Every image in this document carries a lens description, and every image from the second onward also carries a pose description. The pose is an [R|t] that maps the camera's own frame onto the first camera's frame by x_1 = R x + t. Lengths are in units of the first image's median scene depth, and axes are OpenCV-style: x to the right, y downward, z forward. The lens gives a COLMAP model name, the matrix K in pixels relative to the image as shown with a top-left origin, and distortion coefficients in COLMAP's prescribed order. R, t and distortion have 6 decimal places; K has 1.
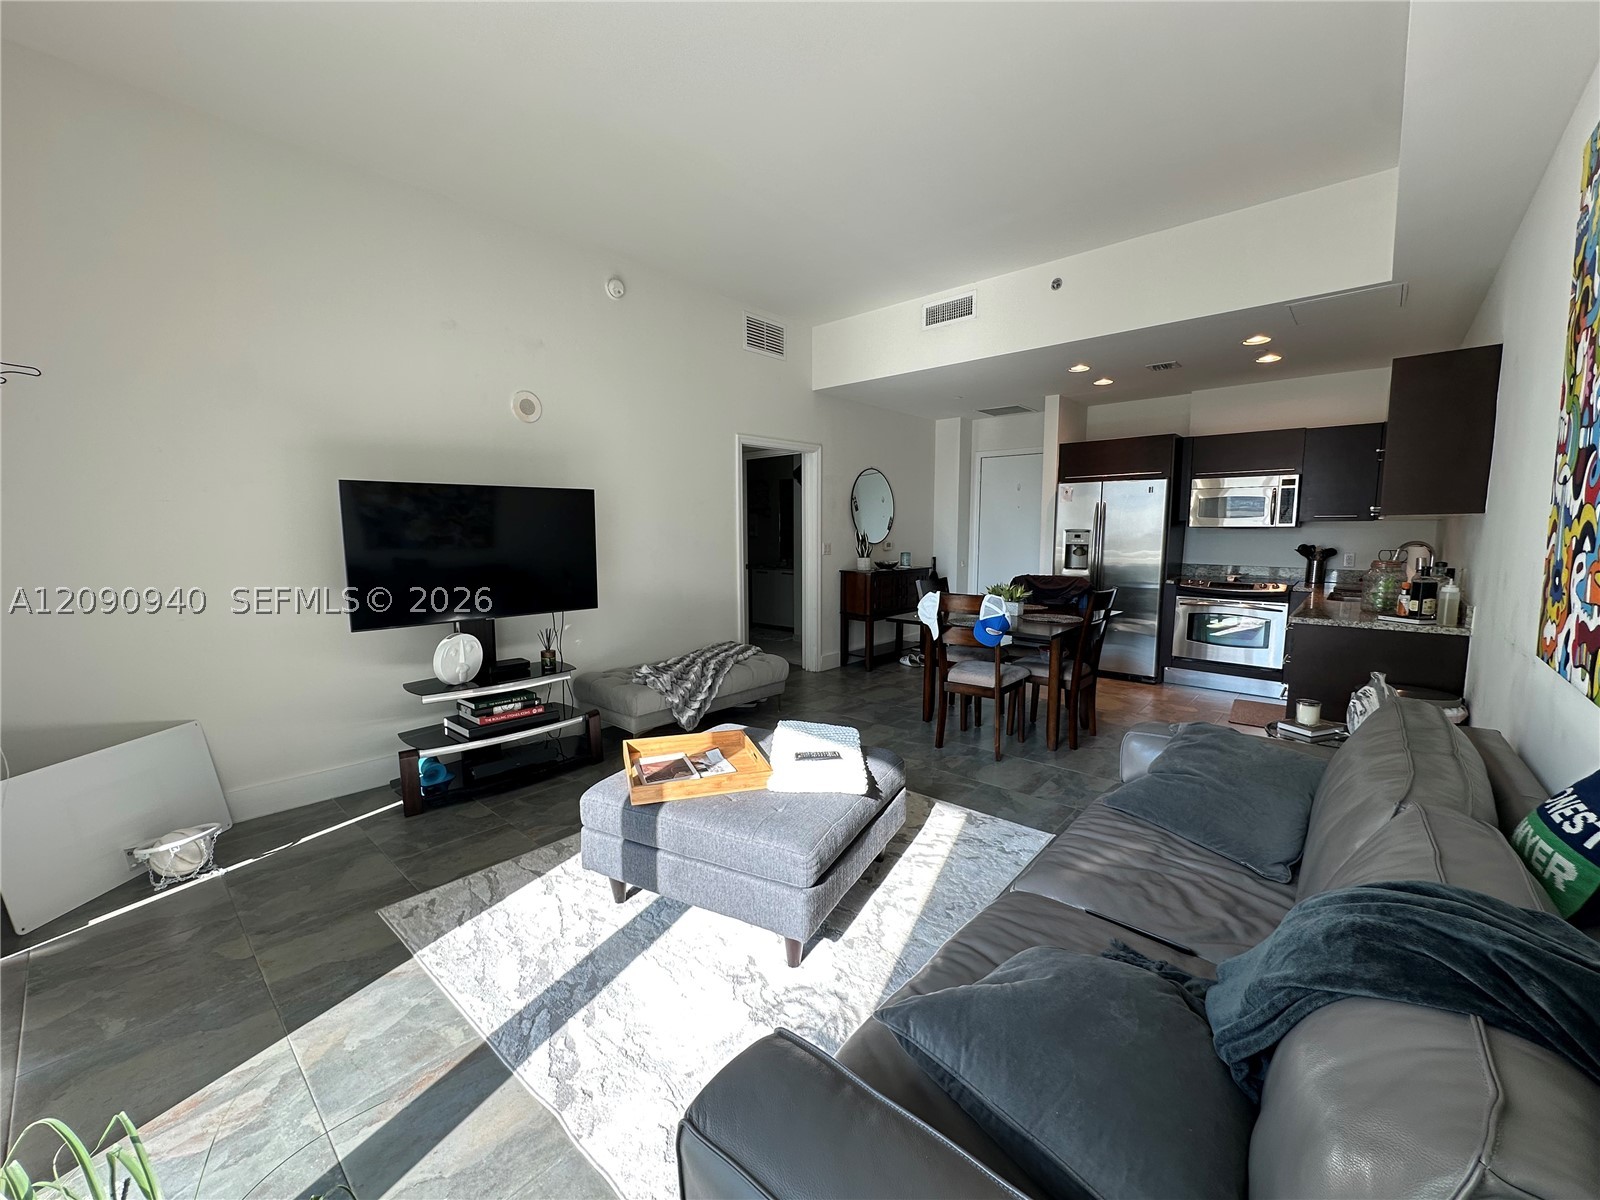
lens RADIAL K [[638.4, 0, 800.1], [0, 638.4, 597.5], [0, 0, 1]] dist [-0.003634, 0.000966]
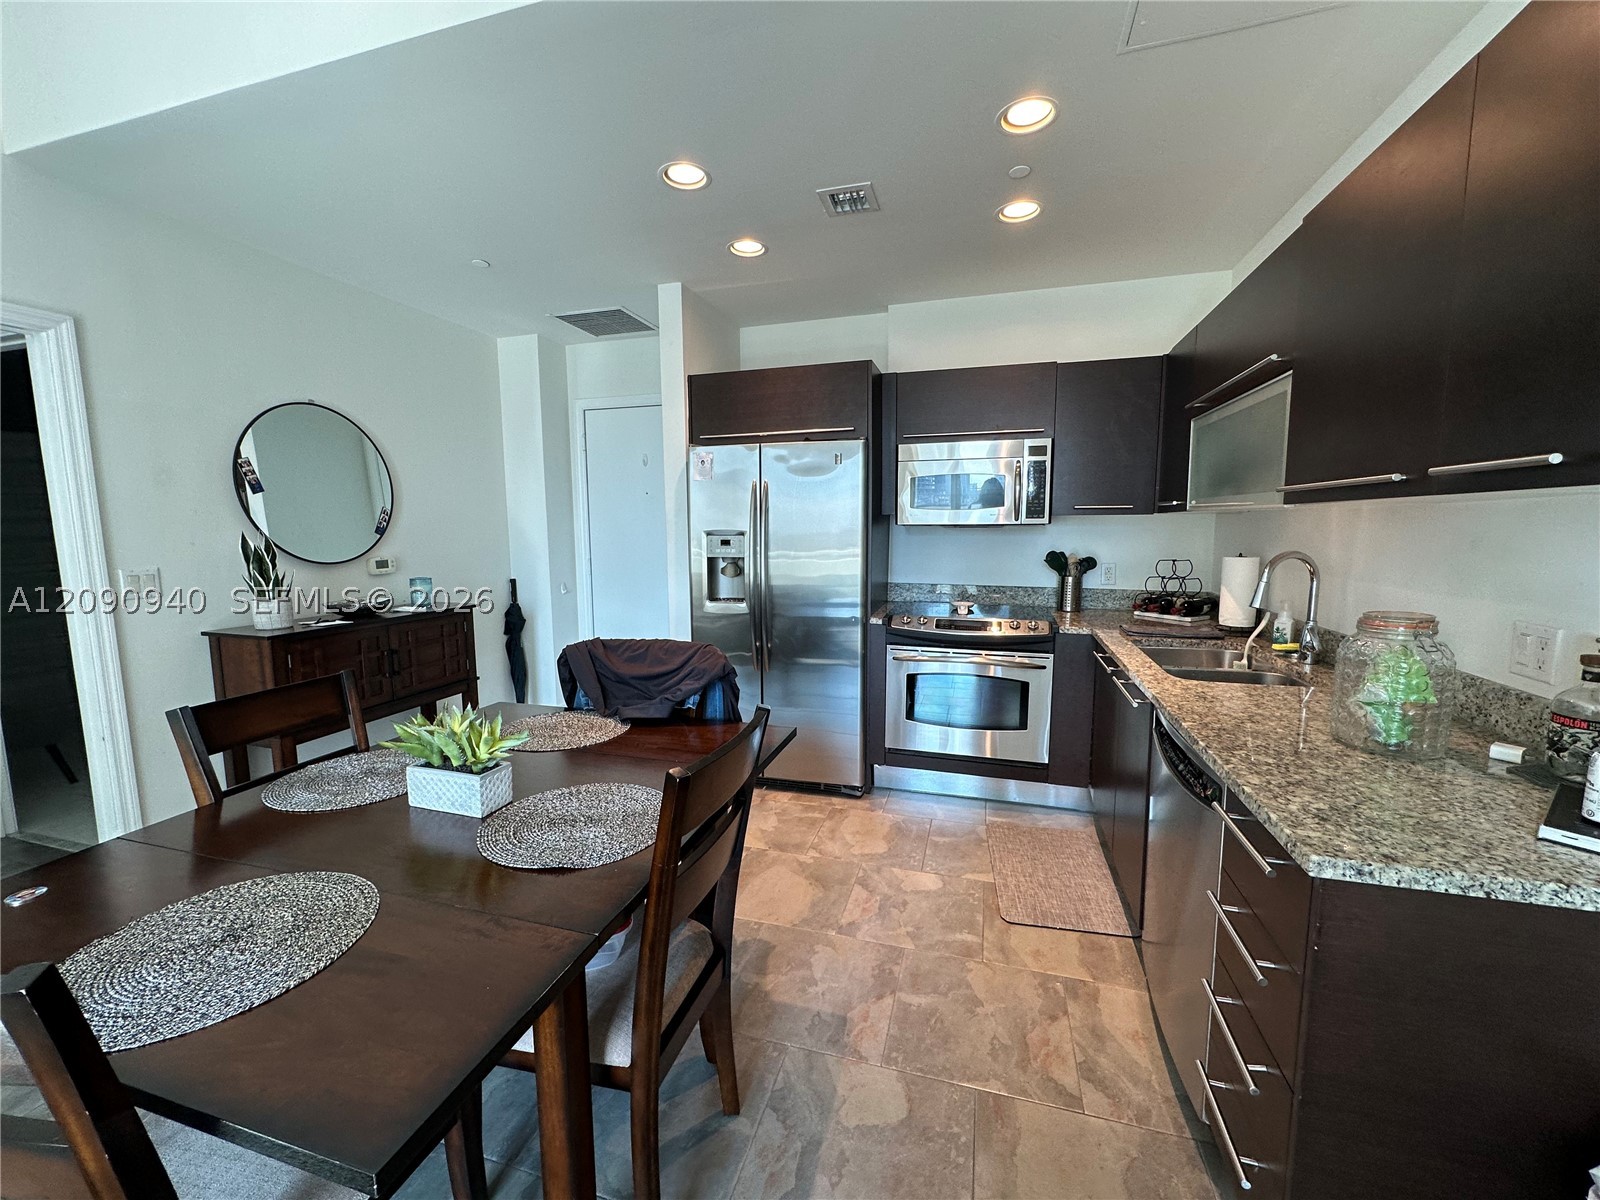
lens RADIAL K [[638.4, 0, 797.9], [0, 638.4, 599.5], [0, 0, 1]] dist [-0.003634, 0.000966]
pose [[0.906111, -0.054631, 0.419499, 0.280412], [0.051967, 0.998490, 0.017783, -0.058440], [-0.419837, 0.005686, 0.907582, 0.514946]]
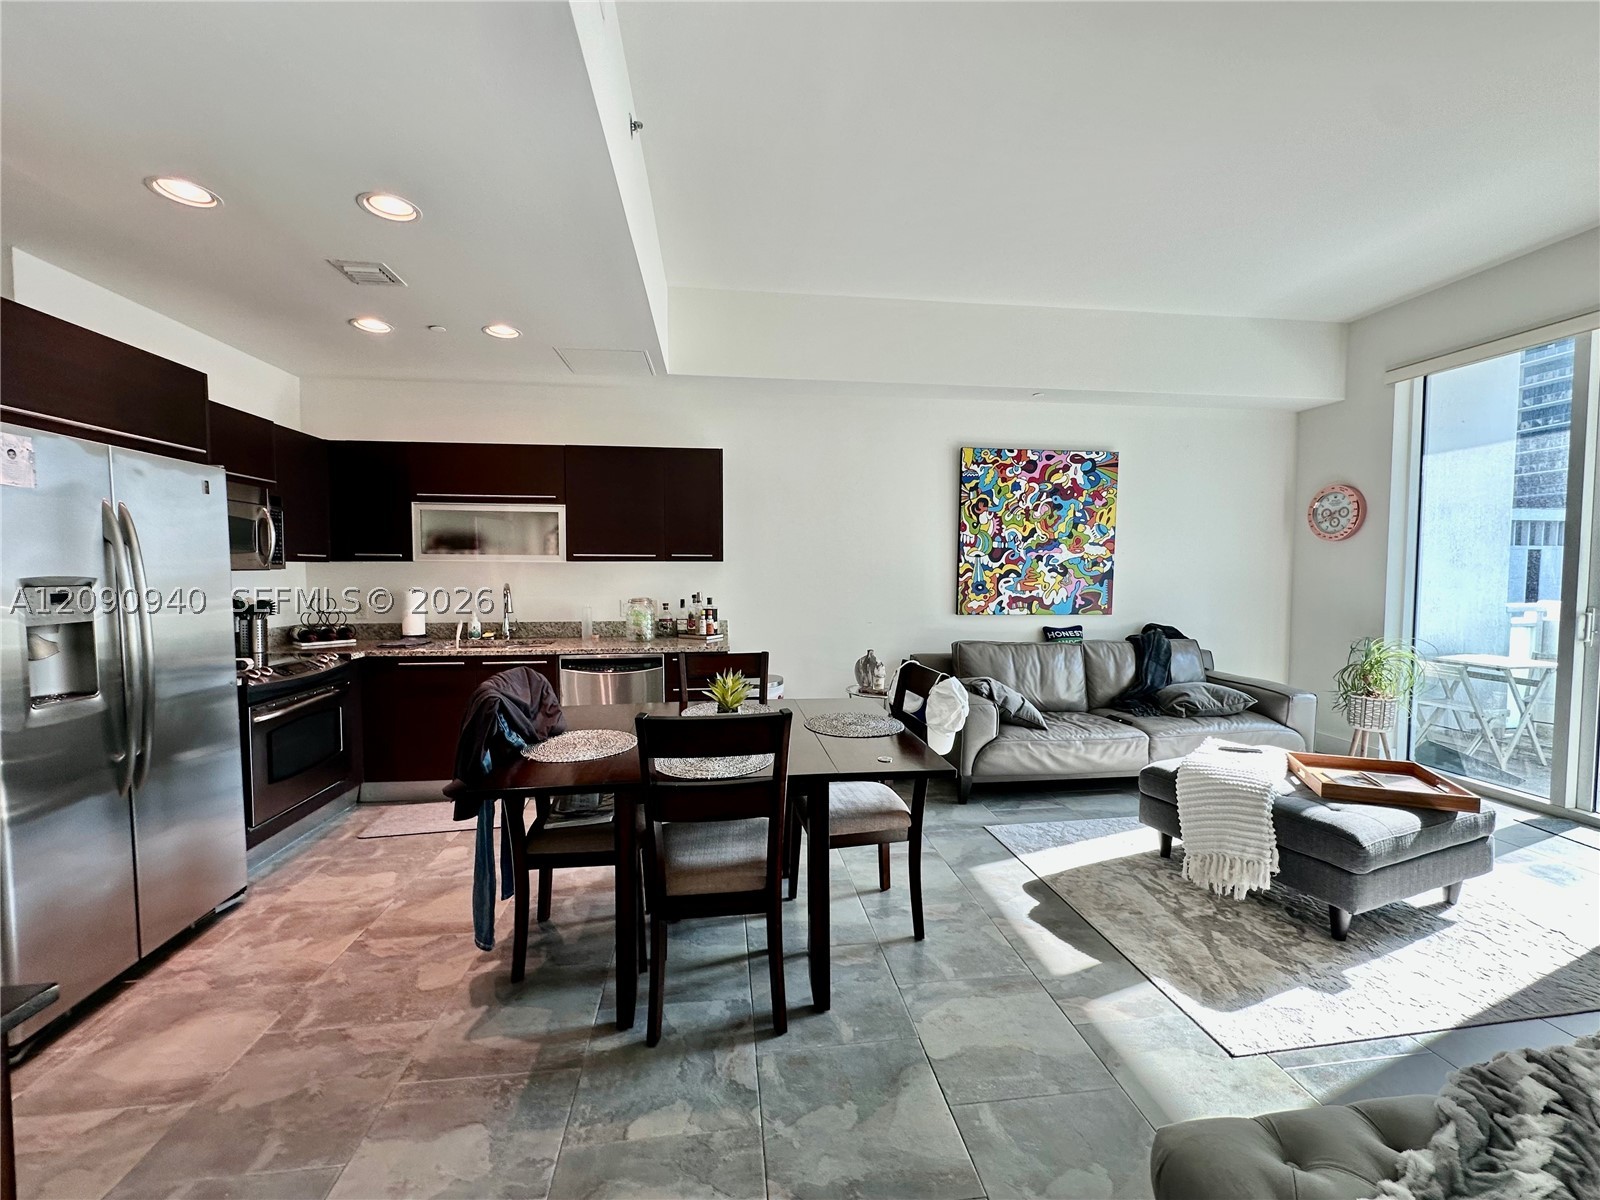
lens RADIAL K [[638.4, 0, 797.8], [0, 638.4, 599.9], [0, 0, 1]] dist [-0.003634, 0.000966]
pose [[-0.752630, -0.032256, 0.657654, -0.058902], [0.070625, 0.989083, 0.129336, -0.120539], [-0.654645, 0.143789, -0.742135, 1.084215]]
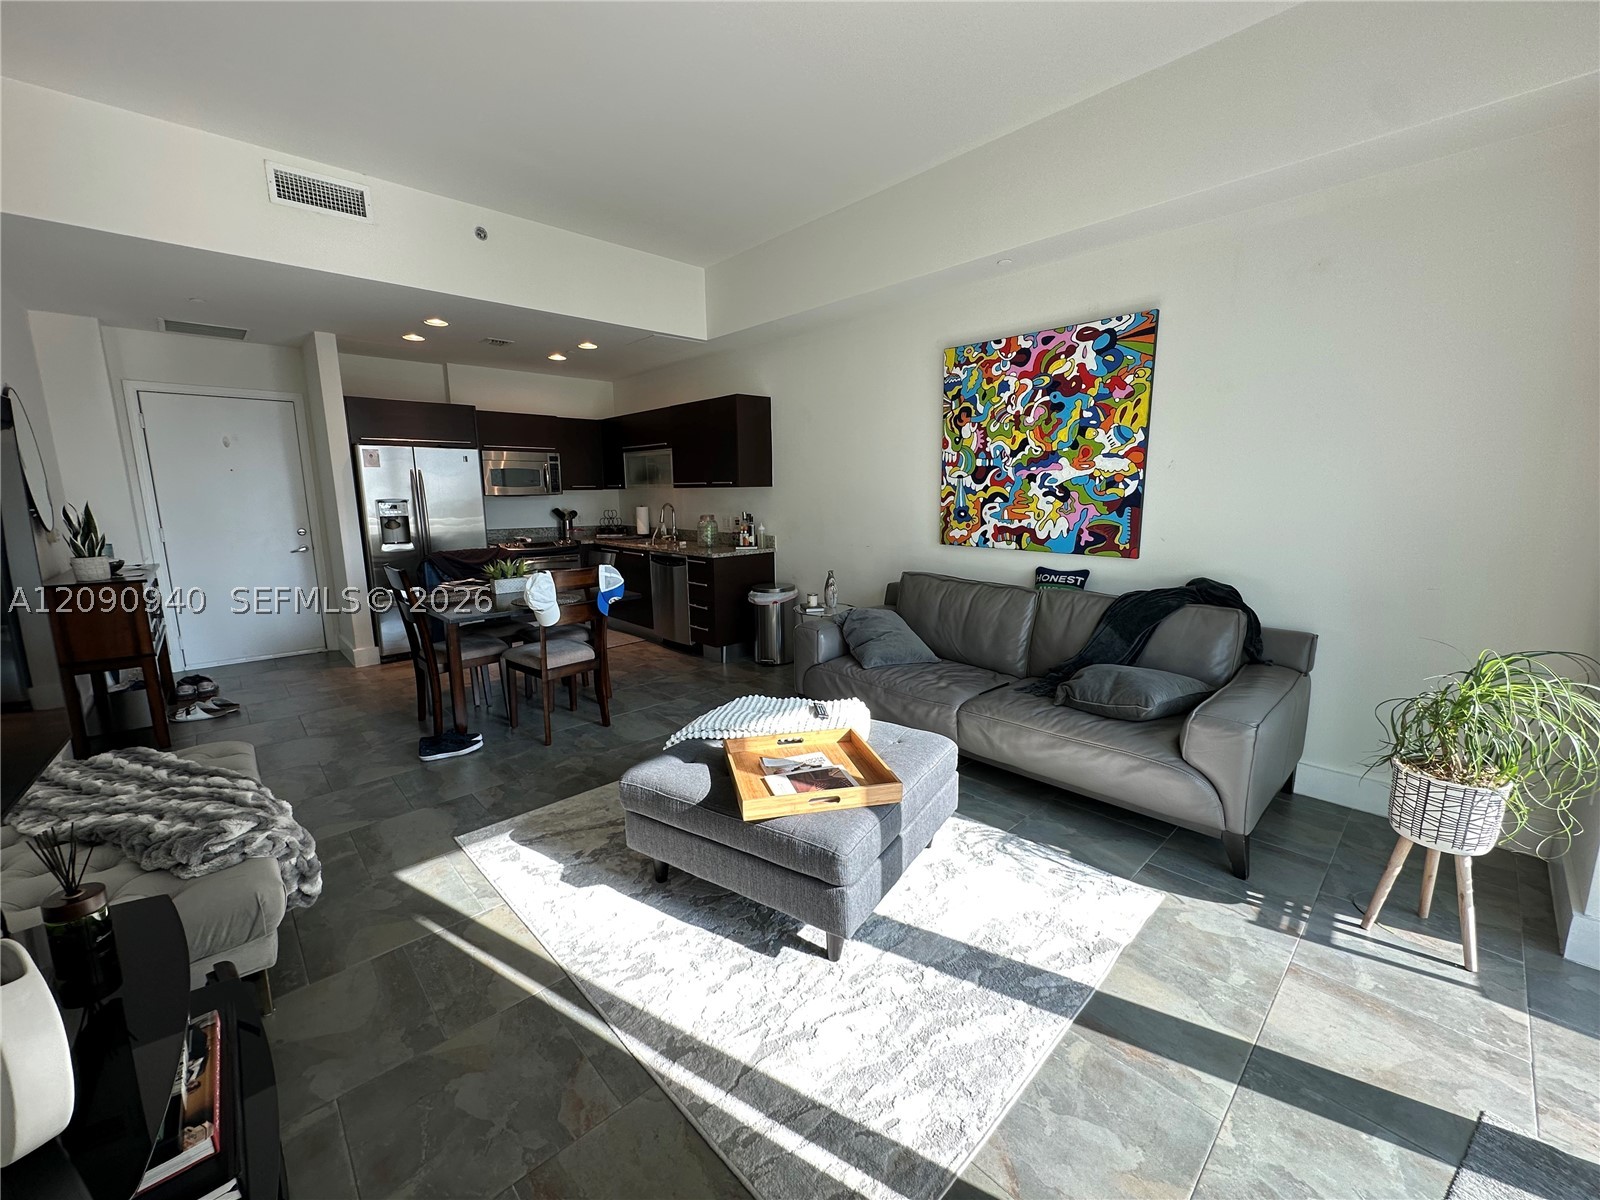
lens RADIAL K [[638.4, 0, 796.5], [0, 638.4, 597.0], [0, 0, 1]] dist [-0.003634, 0.000966]
pose [[0.094126, -0.165367, 0.981730, -0.439384], [0.115523, 0.981261, 0.154212, -0.049547], [-0.988835, 0.098897, 0.111466, 0.392306]]
